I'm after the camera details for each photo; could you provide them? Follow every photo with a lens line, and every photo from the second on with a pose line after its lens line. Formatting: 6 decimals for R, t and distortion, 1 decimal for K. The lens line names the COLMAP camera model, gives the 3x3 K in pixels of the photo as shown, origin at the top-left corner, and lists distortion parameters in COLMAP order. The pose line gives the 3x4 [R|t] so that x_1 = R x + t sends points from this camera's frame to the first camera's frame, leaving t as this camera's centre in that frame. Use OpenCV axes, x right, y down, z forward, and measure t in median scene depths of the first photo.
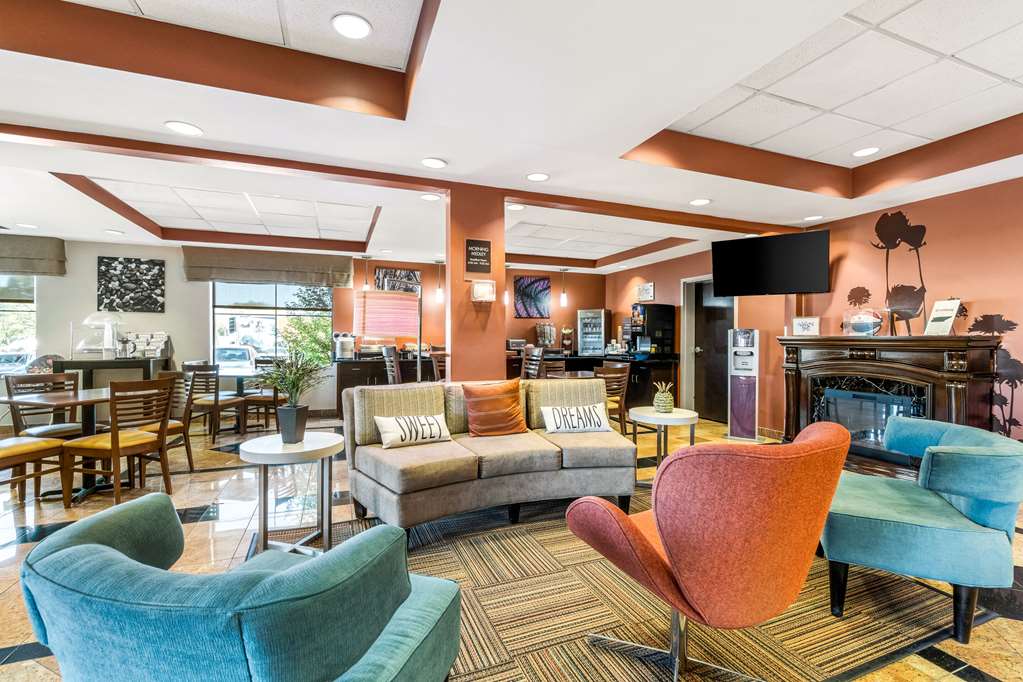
lens RADIAL K [[452.9, 0, 511.8], [0, 452.9, 341.7], [0, 0, 1]] dist [-0.002803, 0.000191]
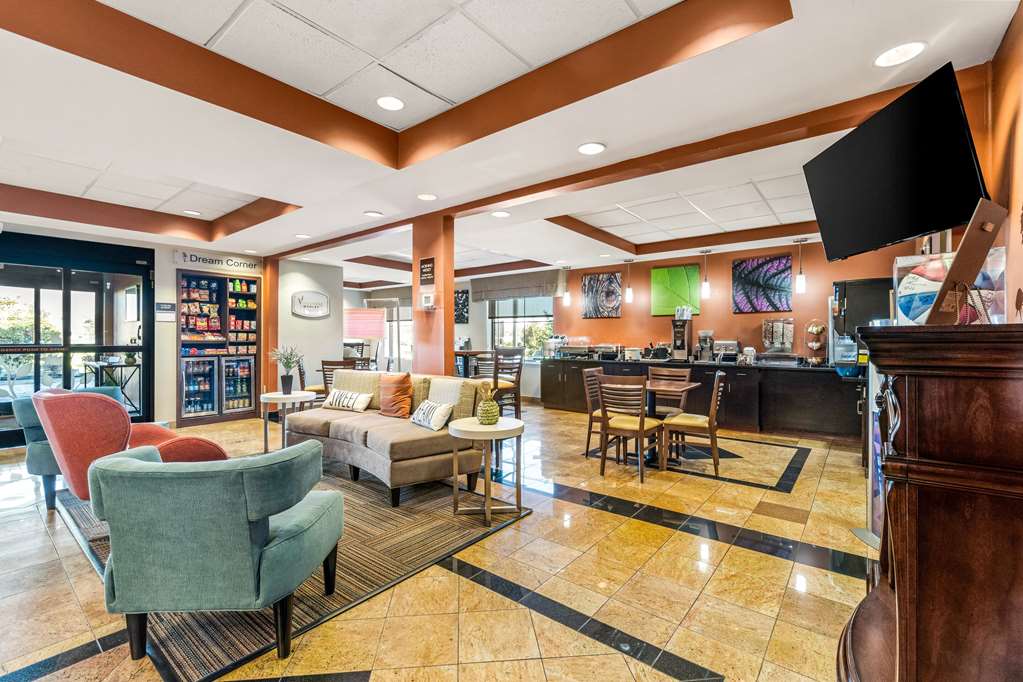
lens RADIAL K [[452.9, 0, 512.5], [0, 452.9, 338.5], [0, 0, 1]] dist [-0.002803, 0.000191]
pose [[0.491181, -0.003240, -0.871052, 0.599401], [-0.005783, 0.999959, -0.006980, -0.001895], [0.871039, 0.008465, 0.491142, 0.332767]]
